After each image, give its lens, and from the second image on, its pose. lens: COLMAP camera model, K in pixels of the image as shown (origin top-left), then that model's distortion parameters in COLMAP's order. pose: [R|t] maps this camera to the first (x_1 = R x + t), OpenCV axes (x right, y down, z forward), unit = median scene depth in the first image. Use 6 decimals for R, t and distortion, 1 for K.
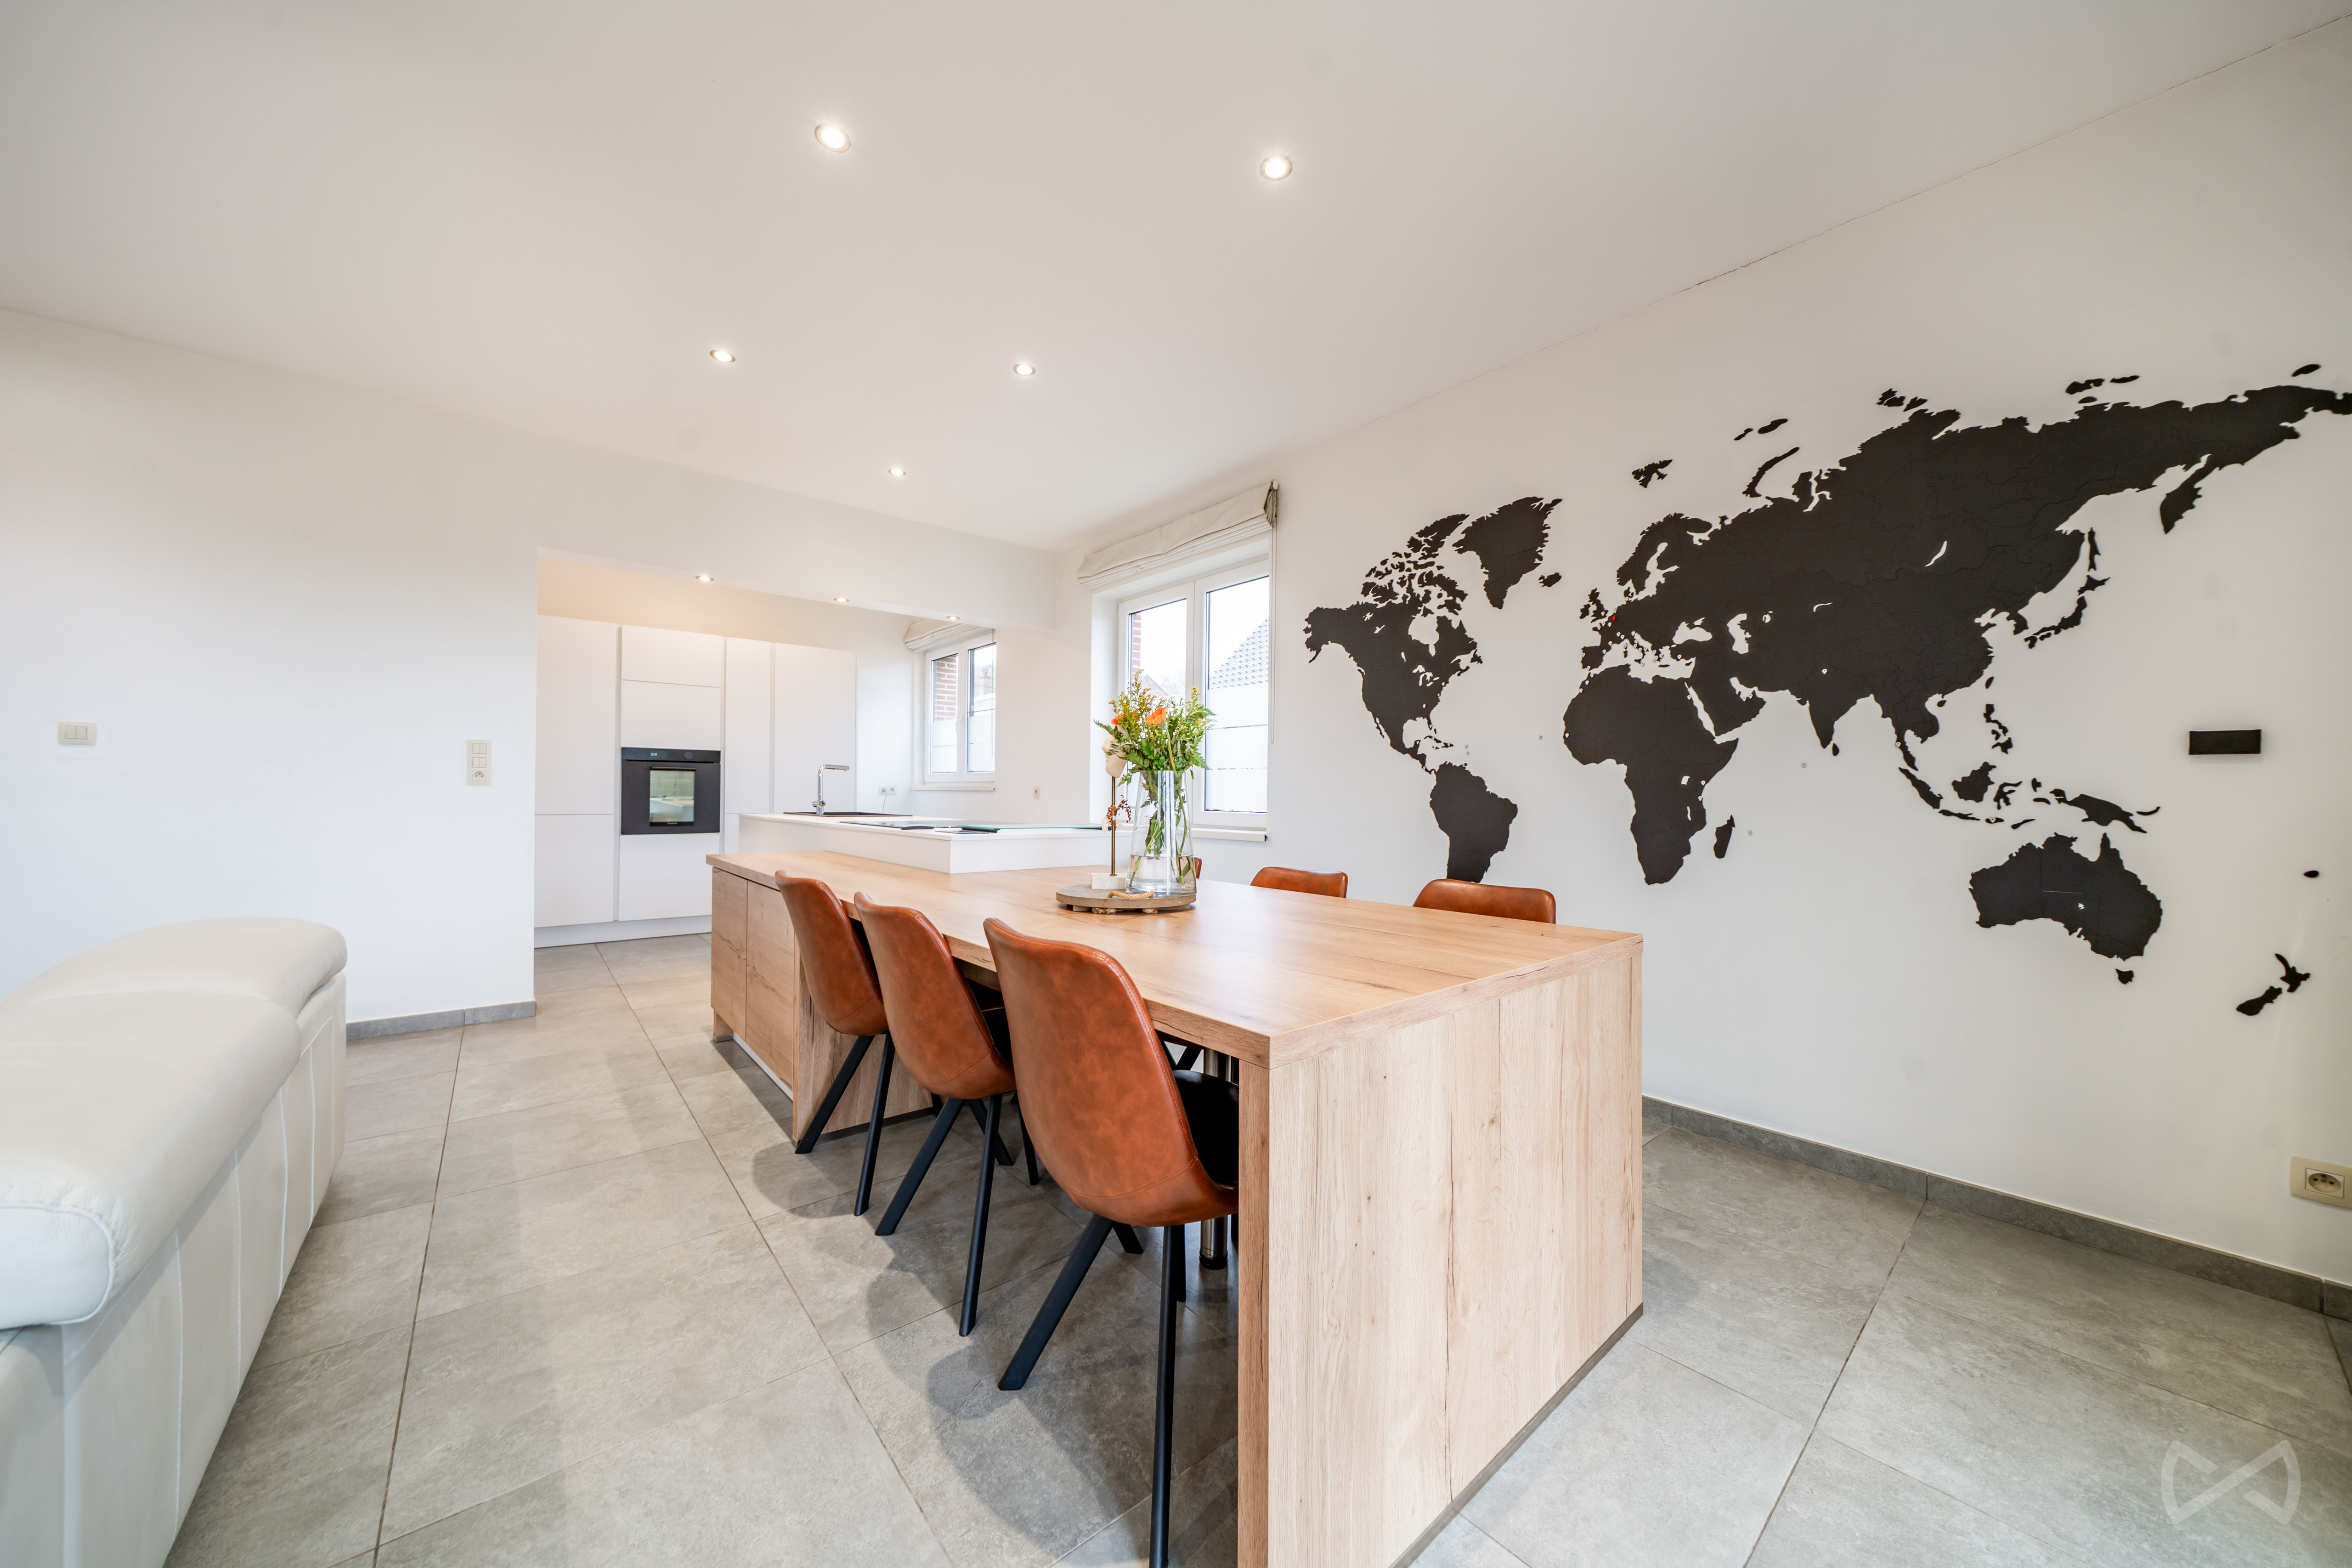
lens RADIAL K [[809.8, 0, 1180.1], [0, 809.8, 793.9], [0, 0, 1]] dist [-0.006251, -0.000324]
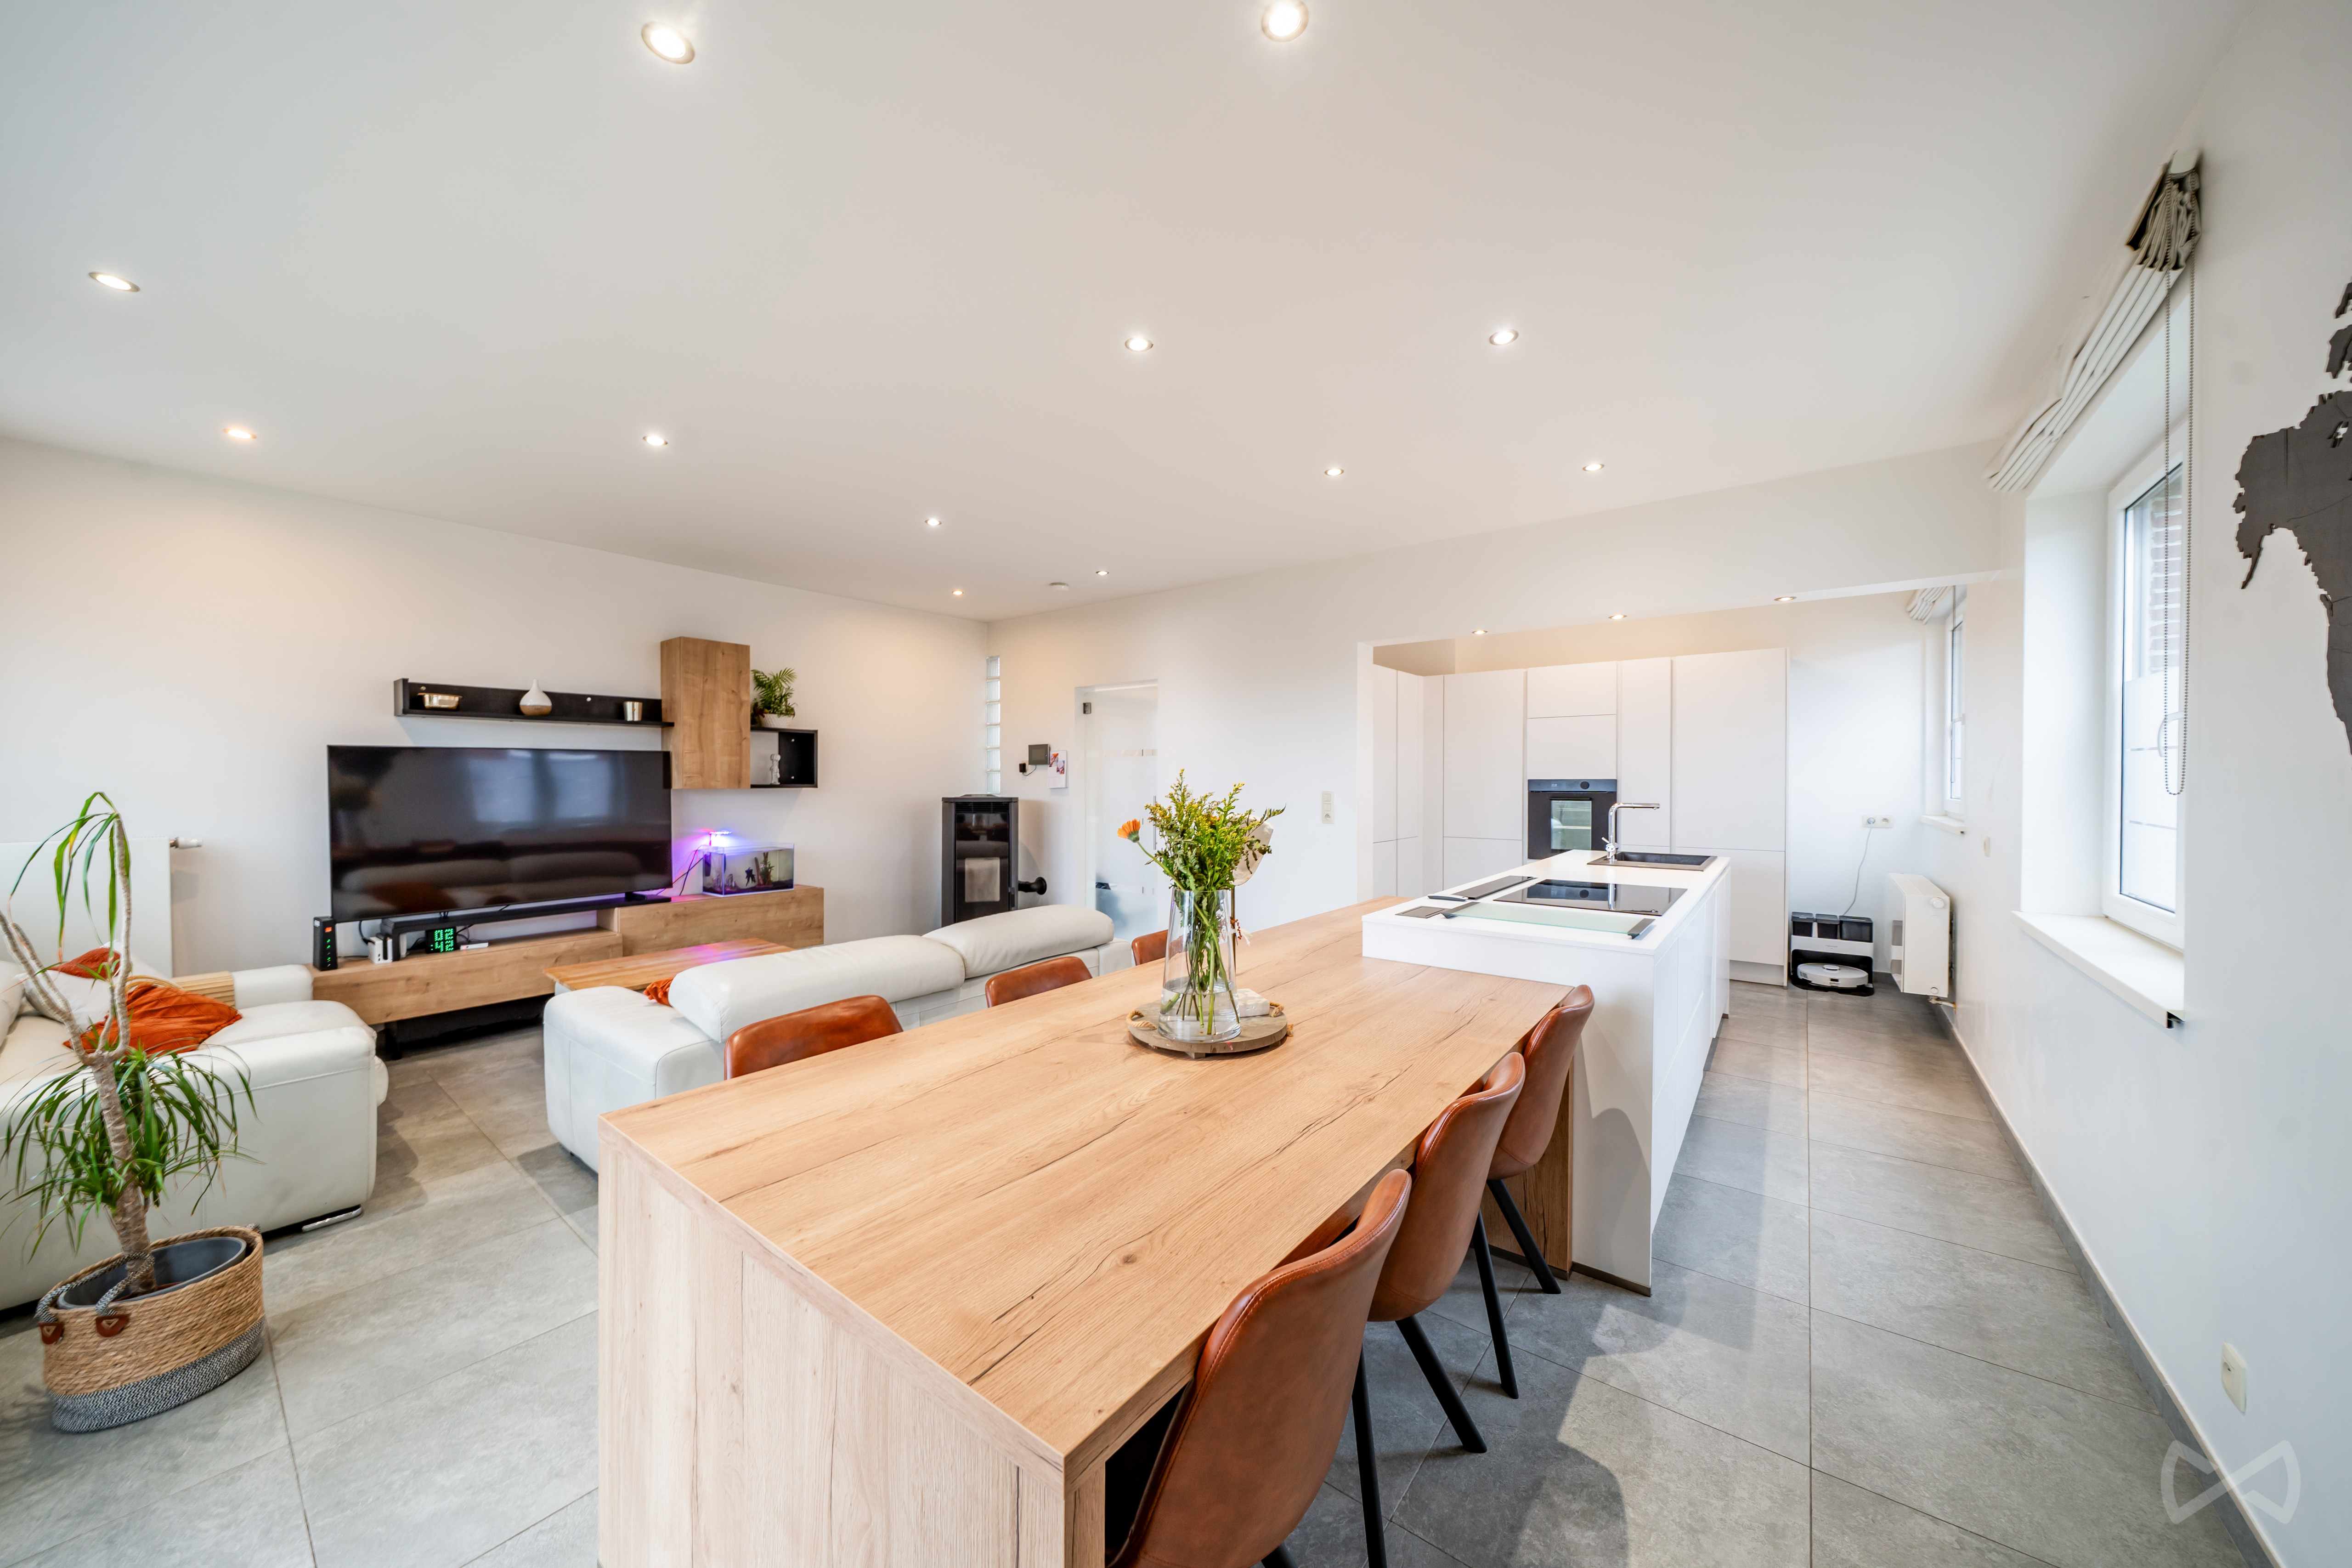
lens RADIAL K [[809.8, 0, 1170.6], [0, 809.8, 781.1], [0, 0, 1]] dist [-0.006251, -0.000324]
pose [[0.207387, -0.001461, -0.978258, 0.488977], [-0.000795, 0.999998, -0.001662, -0.088003], [0.978259, 0.001123, 0.207386, 0.467085]]
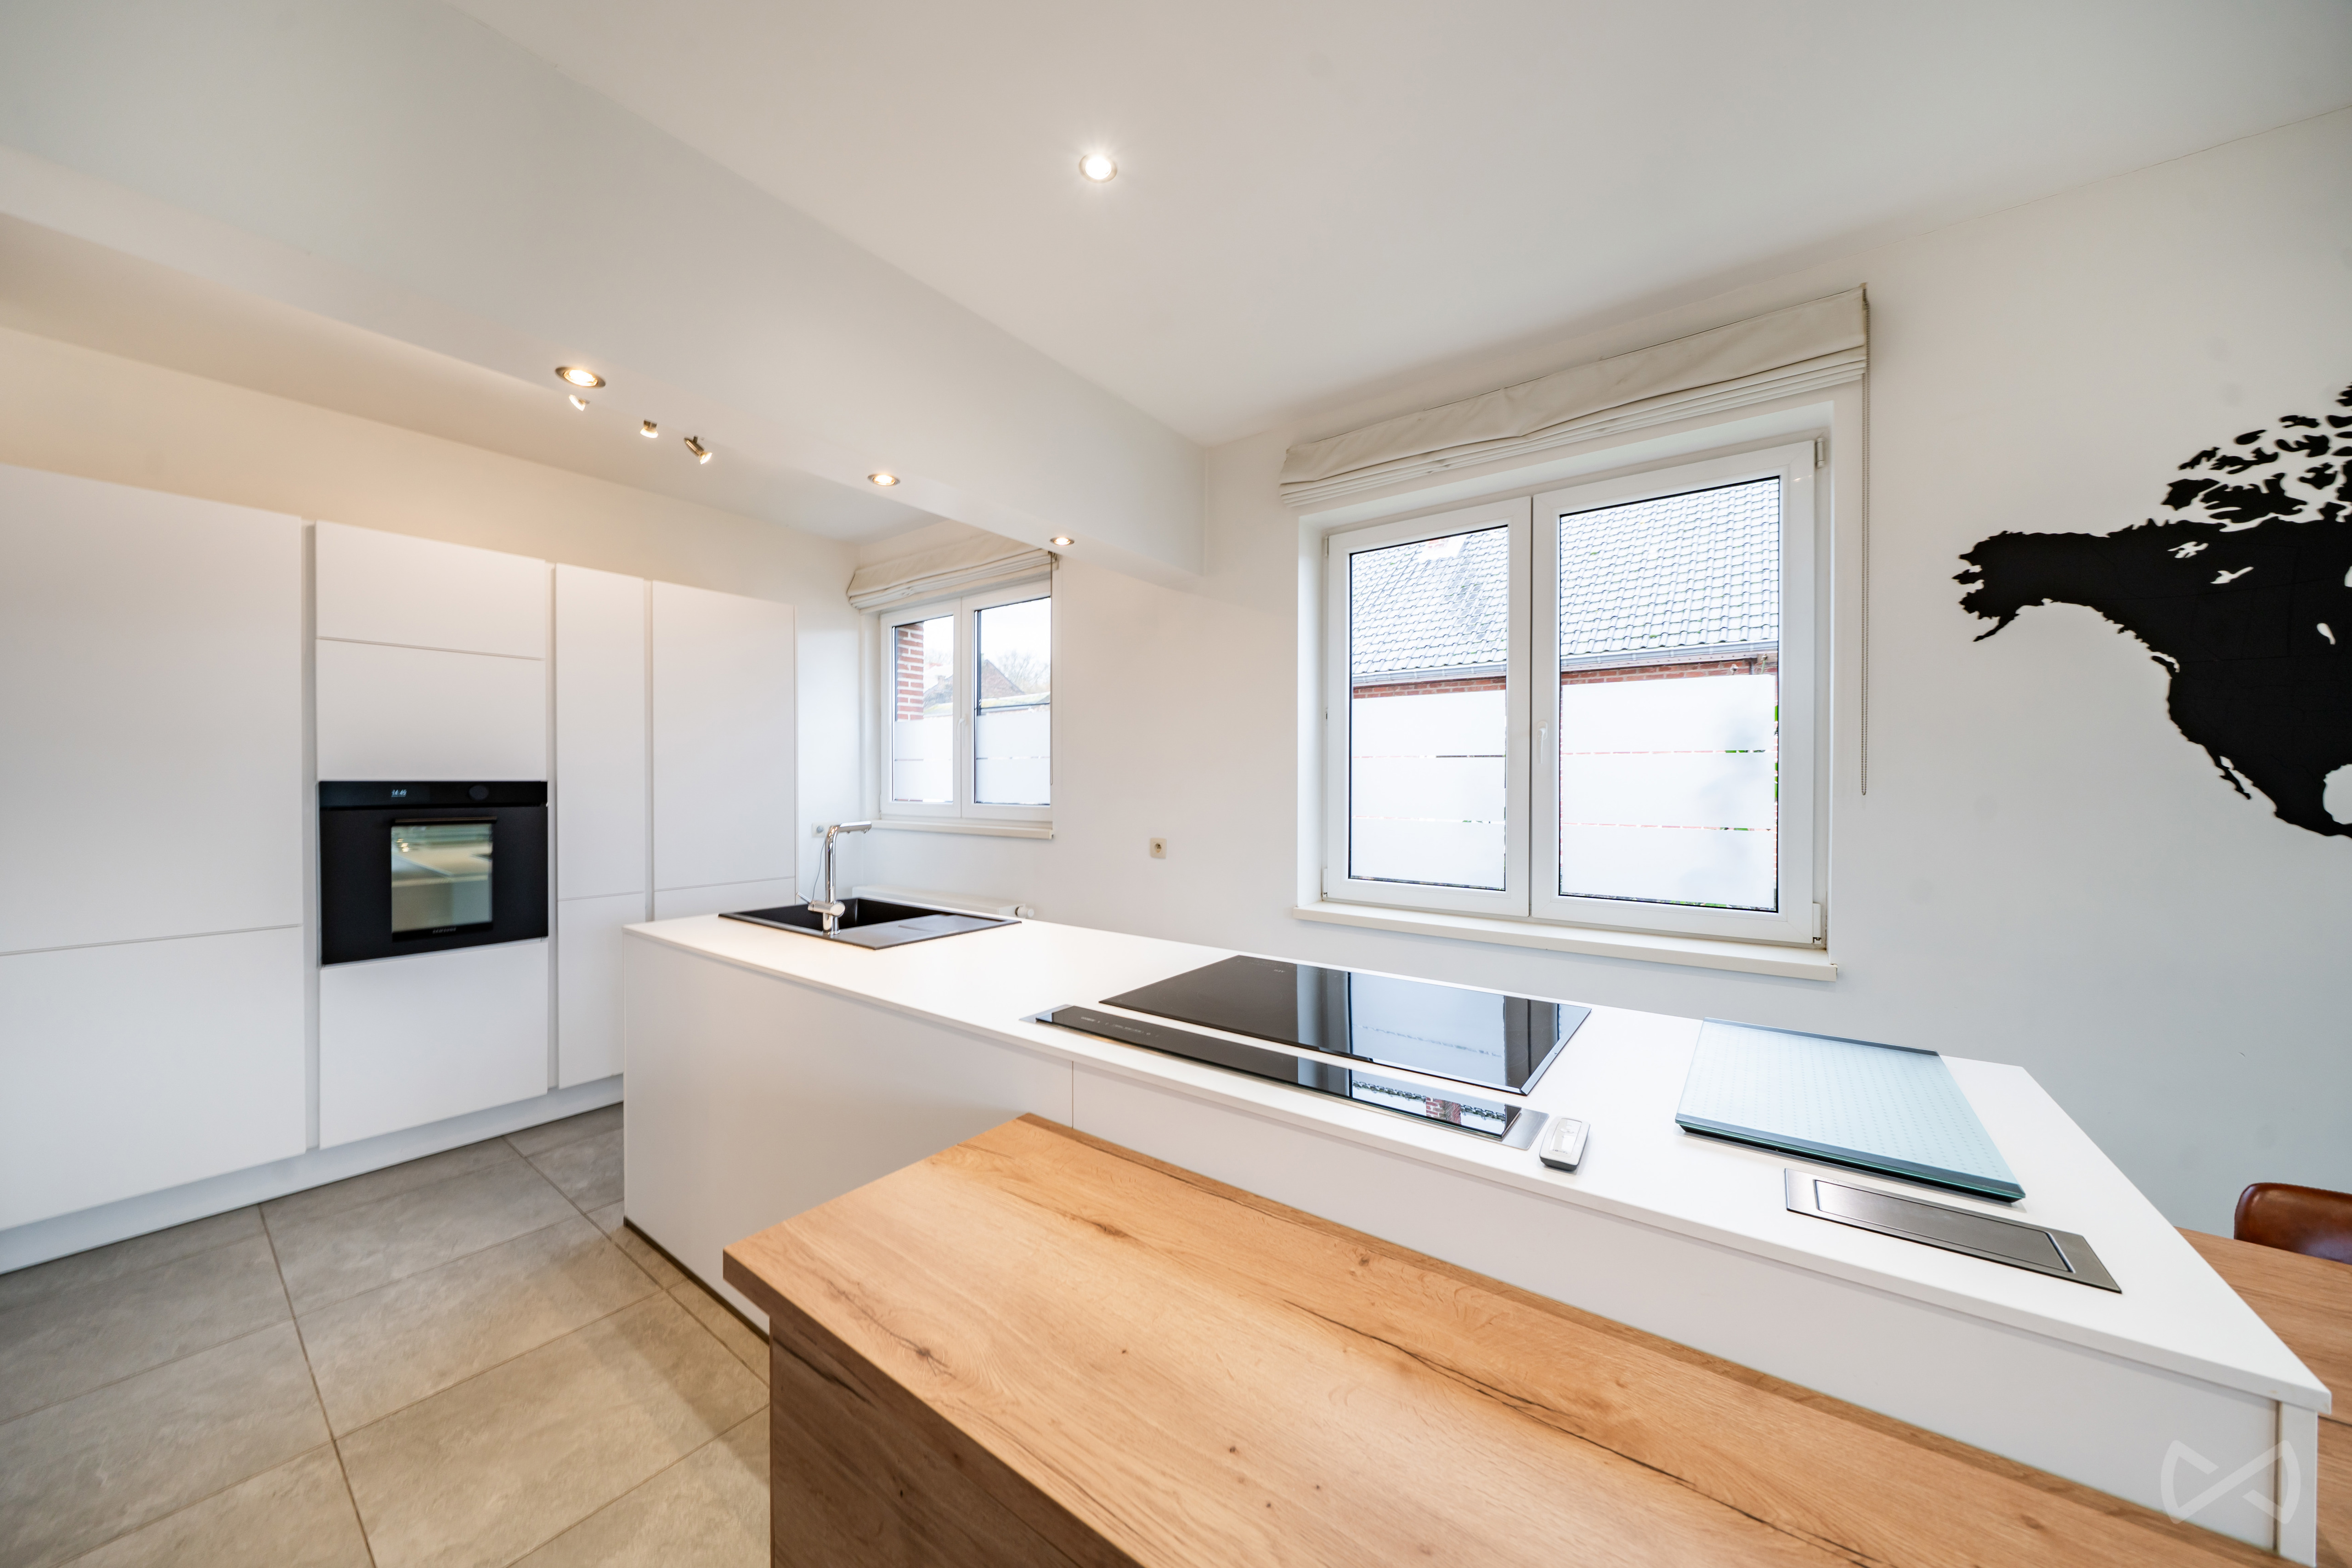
lens RADIAL K [[809.8, 0, 1188.0], [0, 809.8, 789.4], [0, 0, 1]] dist [-0.006251, -0.000324]
pose [[0.974160, -0.010164, 0.225631, -0.488432], [0.007858, 0.999907, 0.011117, -0.087446], [-0.225723, -0.009056, 0.974150, 0.688528]]
